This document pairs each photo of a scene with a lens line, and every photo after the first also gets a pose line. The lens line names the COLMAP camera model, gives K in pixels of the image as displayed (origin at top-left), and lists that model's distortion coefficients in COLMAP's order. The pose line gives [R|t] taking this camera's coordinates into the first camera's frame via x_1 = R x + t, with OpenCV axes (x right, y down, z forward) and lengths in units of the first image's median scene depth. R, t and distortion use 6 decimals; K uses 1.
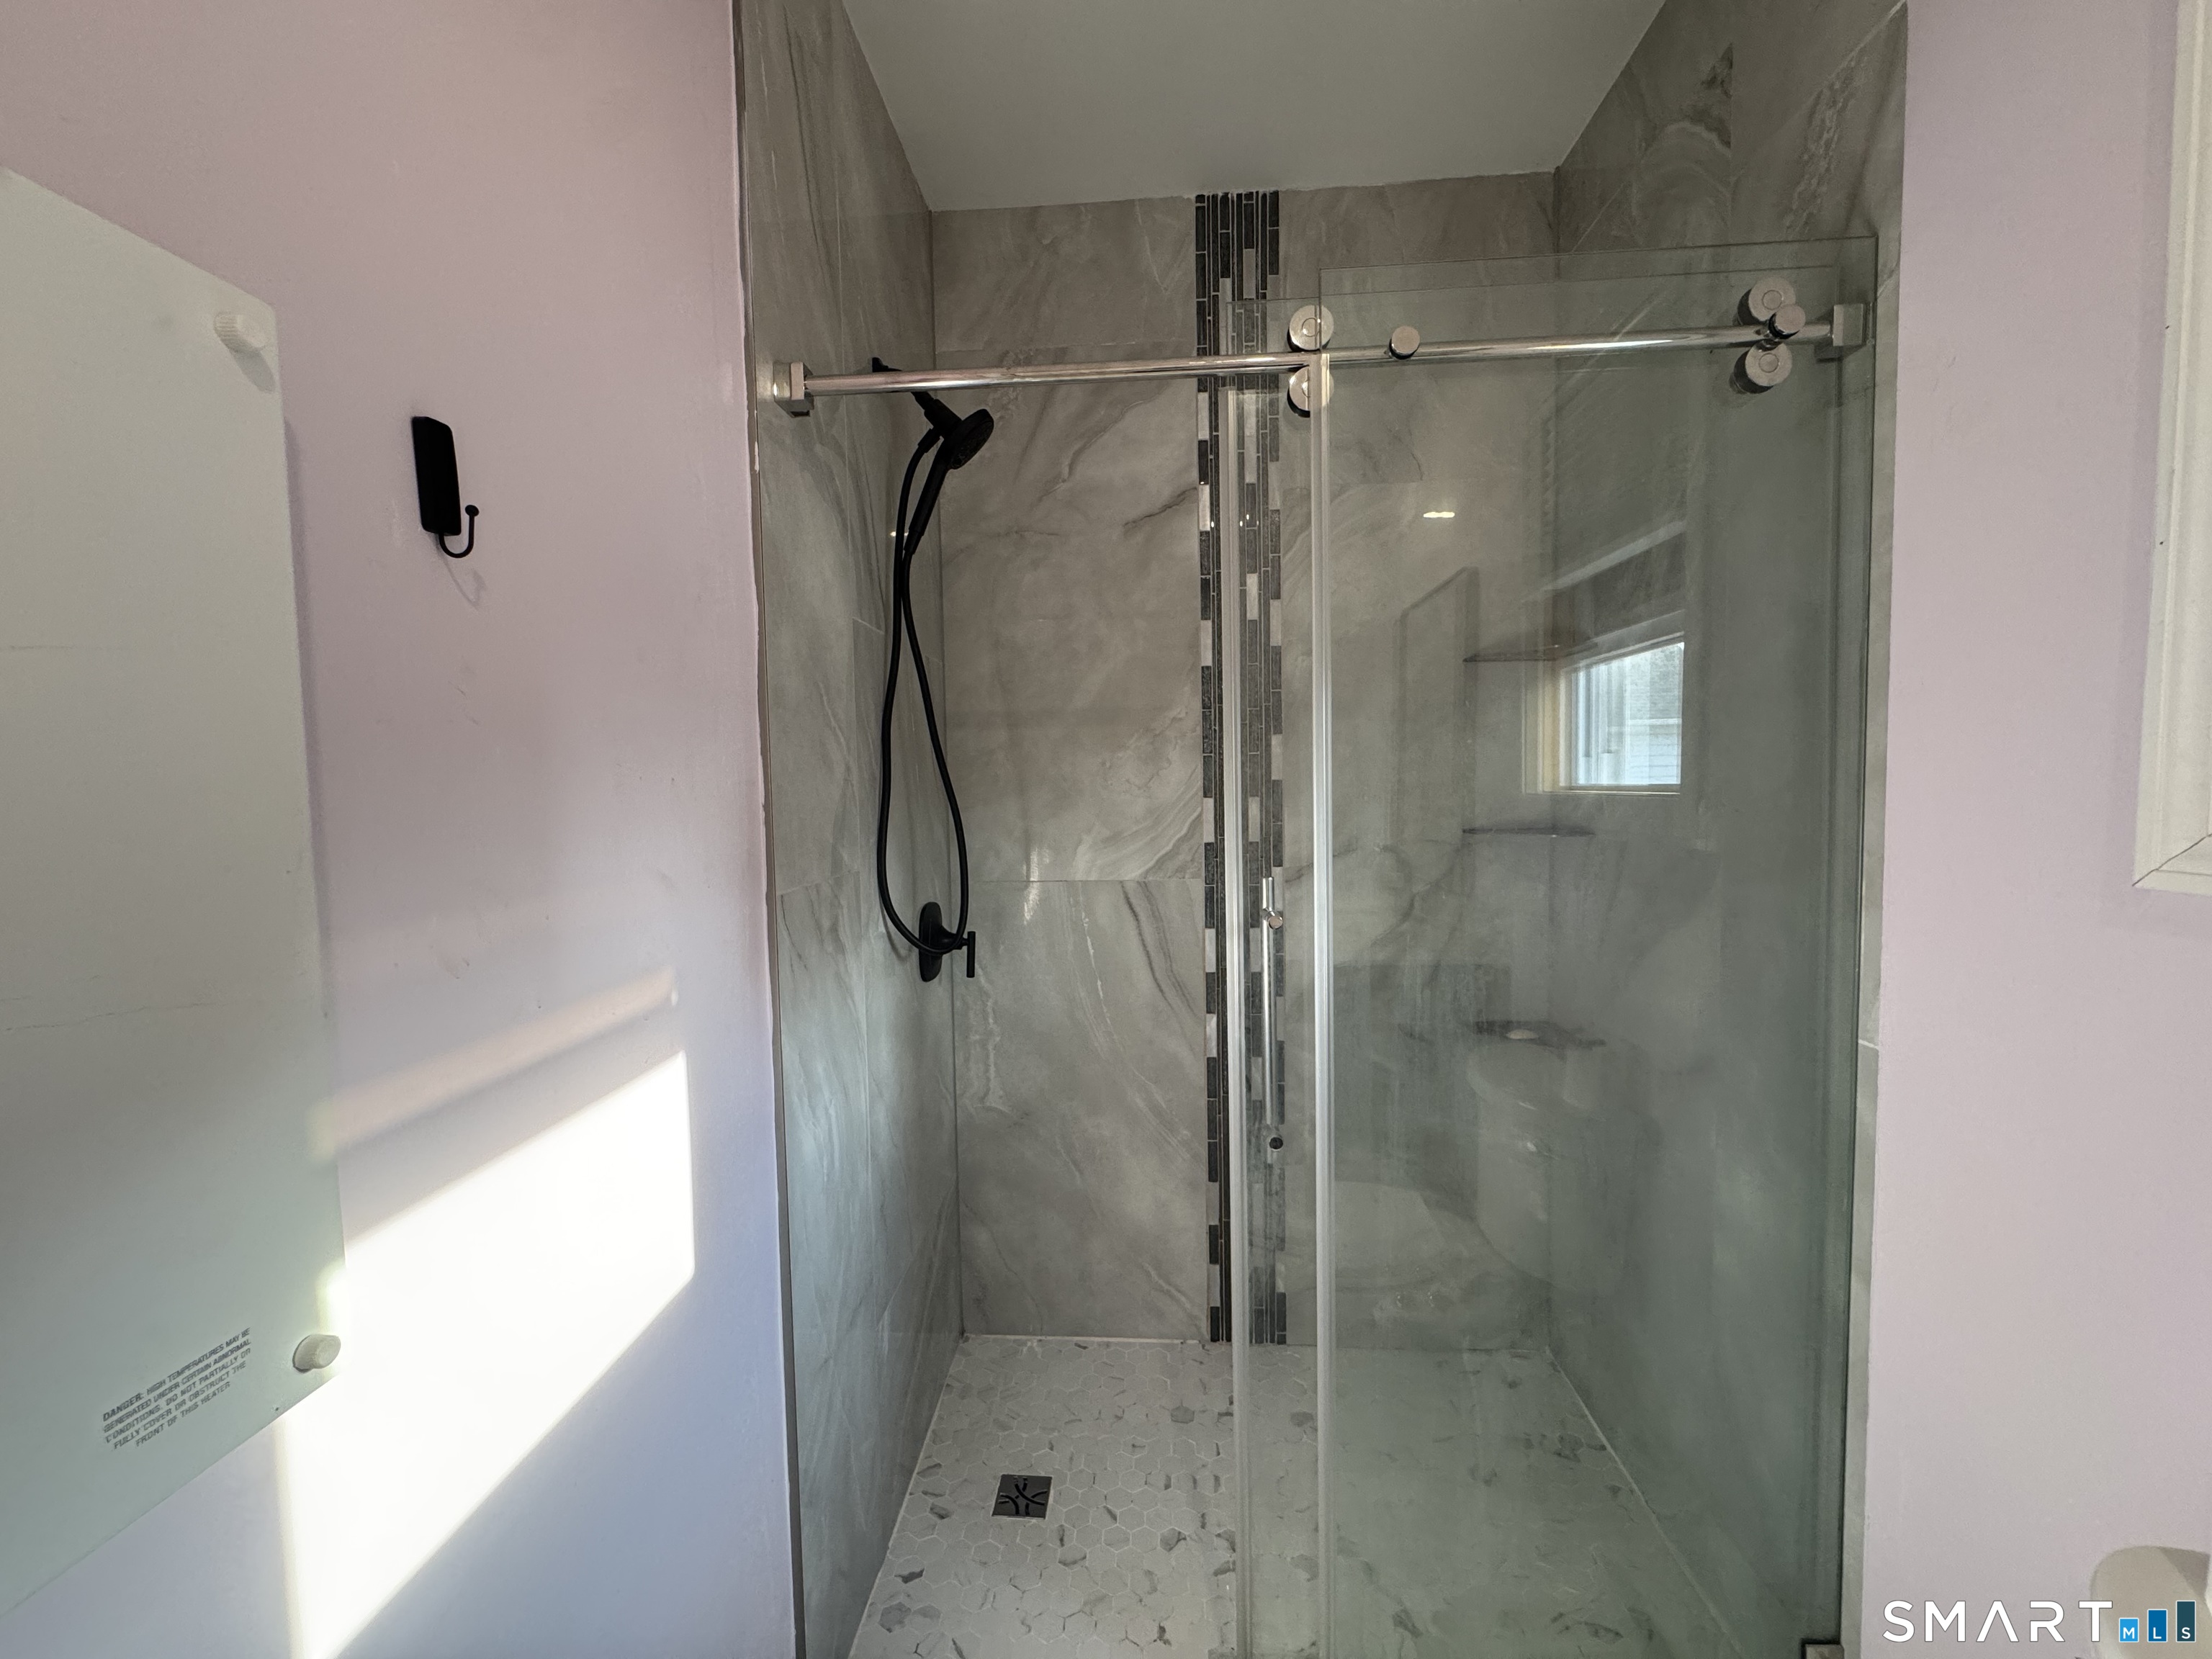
lens RADIAL K [[884.2, 0, 1107.8], [0, 884.2, 829.4], [0, 0, 1]] dist [-0.003642, 0.000714]
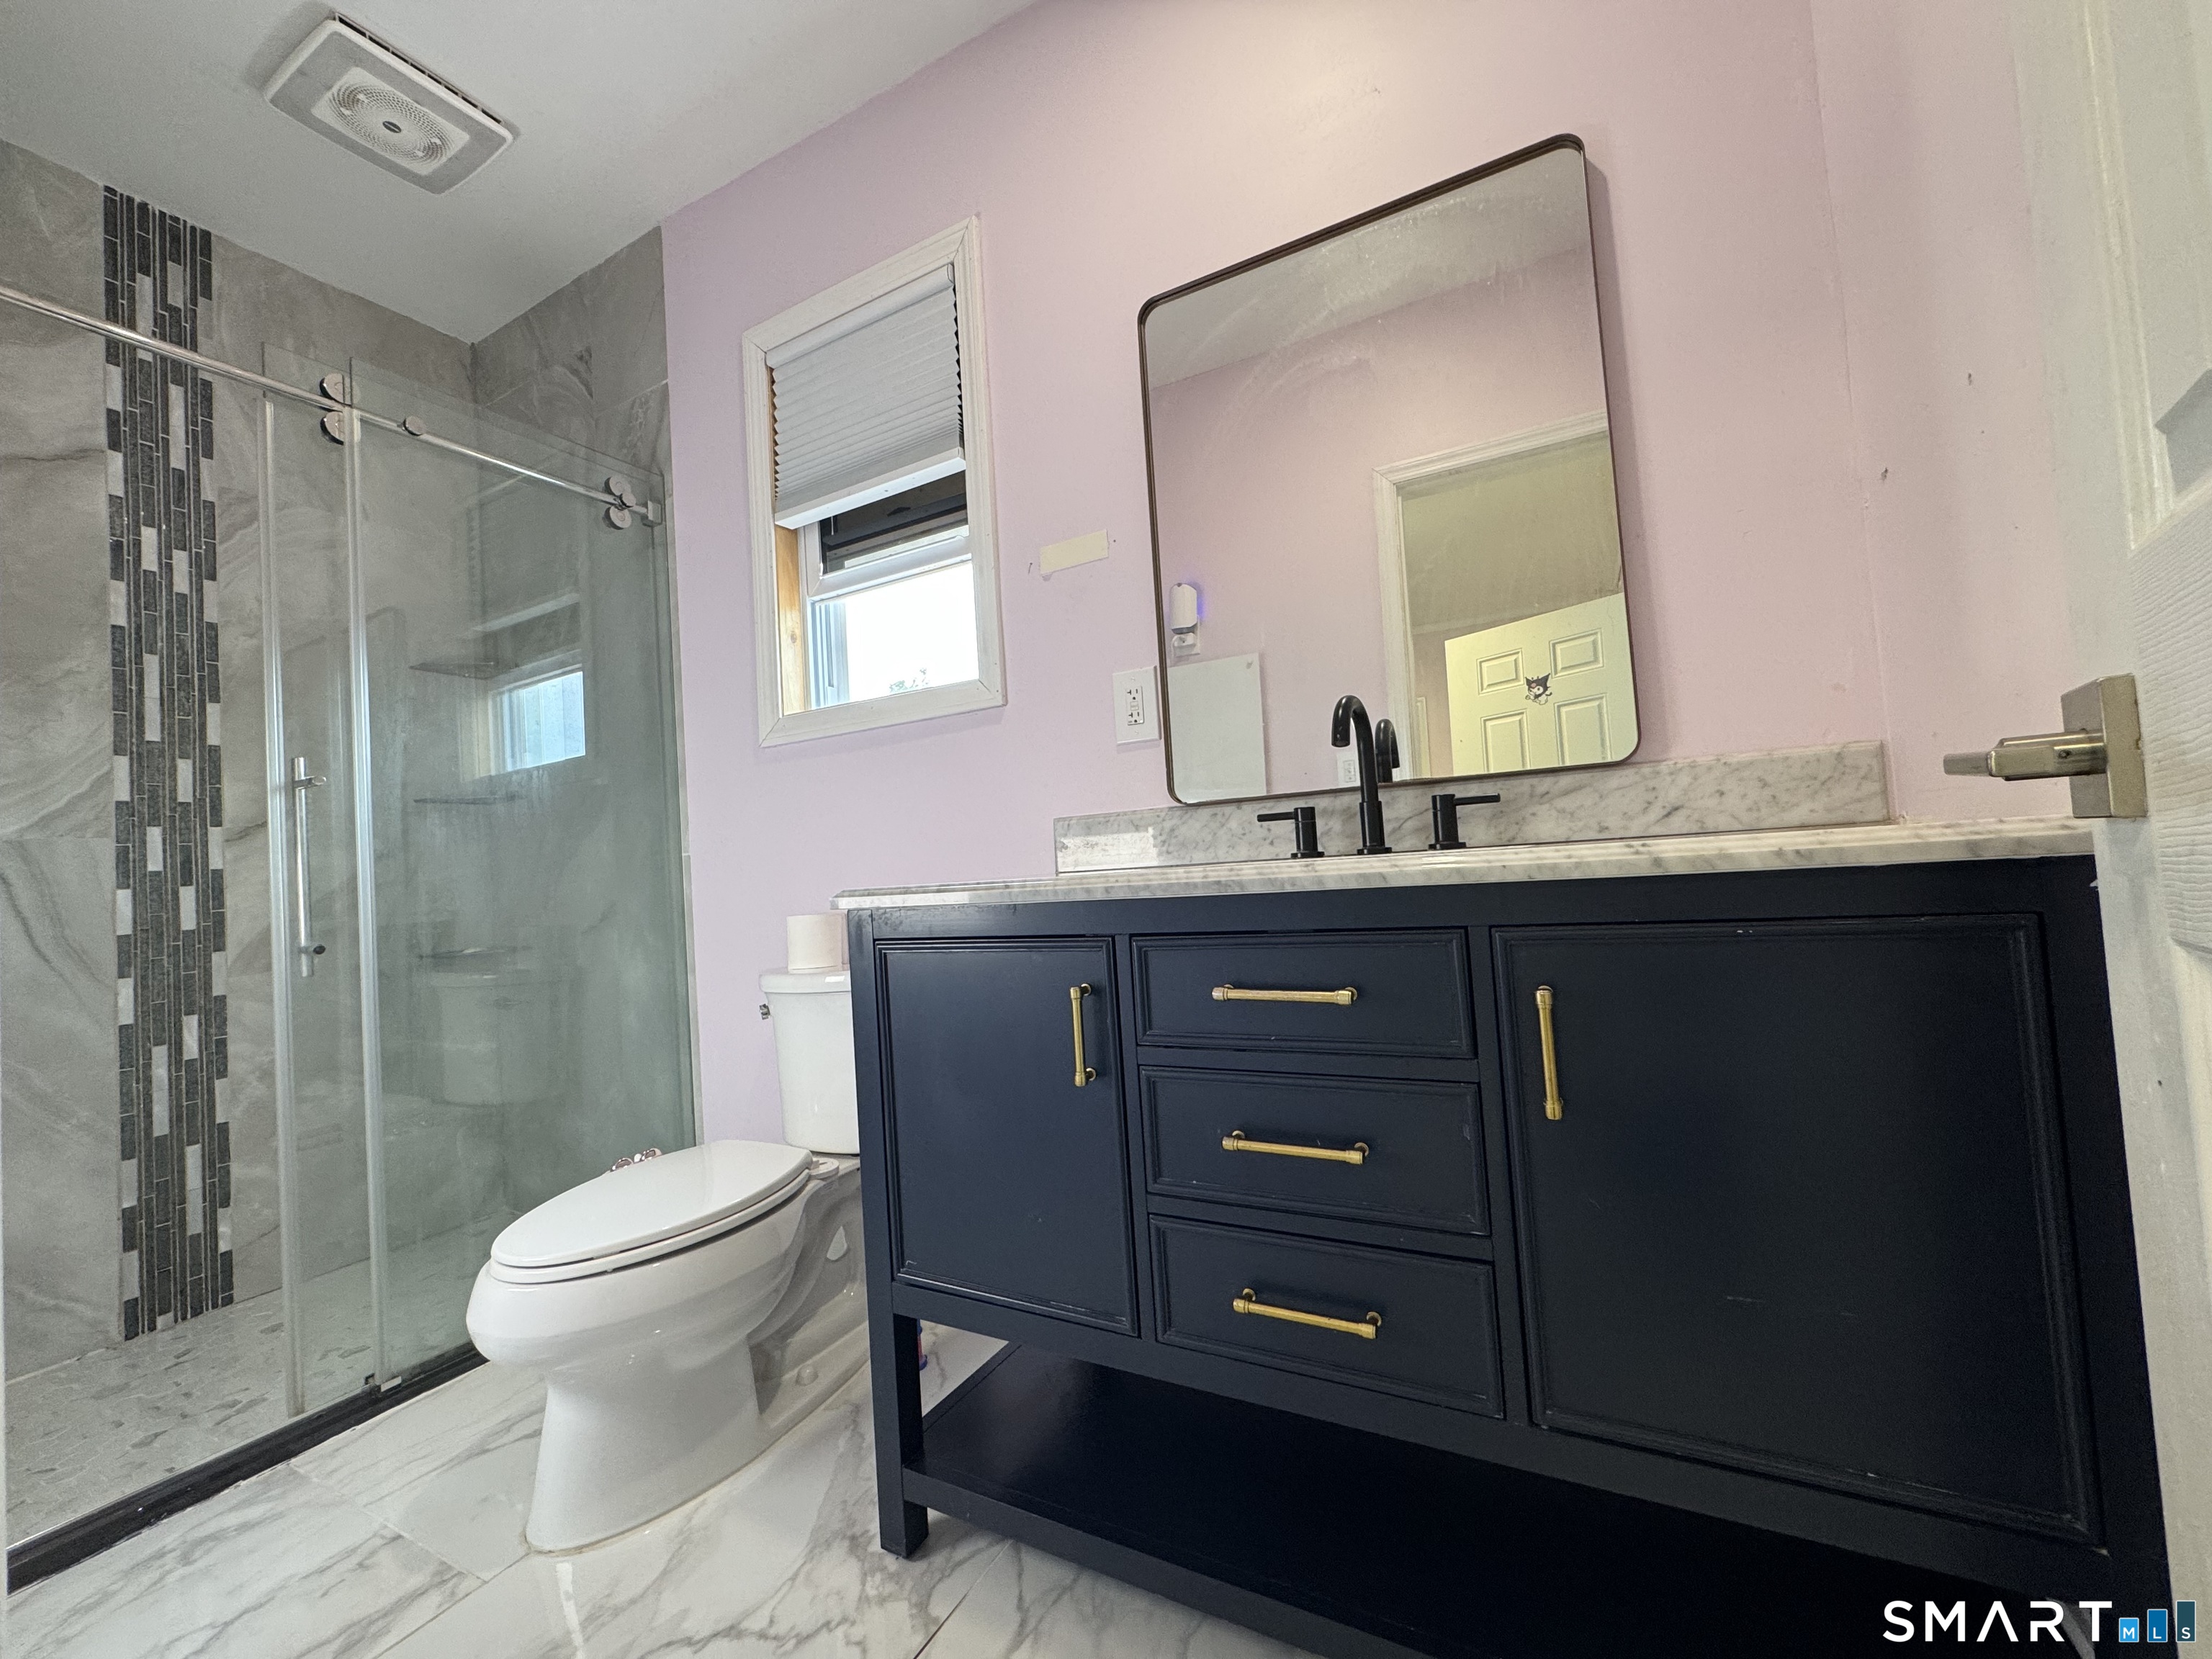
lens RADIAL K [[884.2, 0, 1104.1], [0, 884.2, 830.9], [0, 0, 1]] dist [-0.003642, 0.000714]
pose [[0.424074, 0.028110, 0.905191, -0.327542], [0.107122, 0.990944, -0.080958, 0.259414], [-0.899270, 0.131298, 0.417222, -0.412536]]
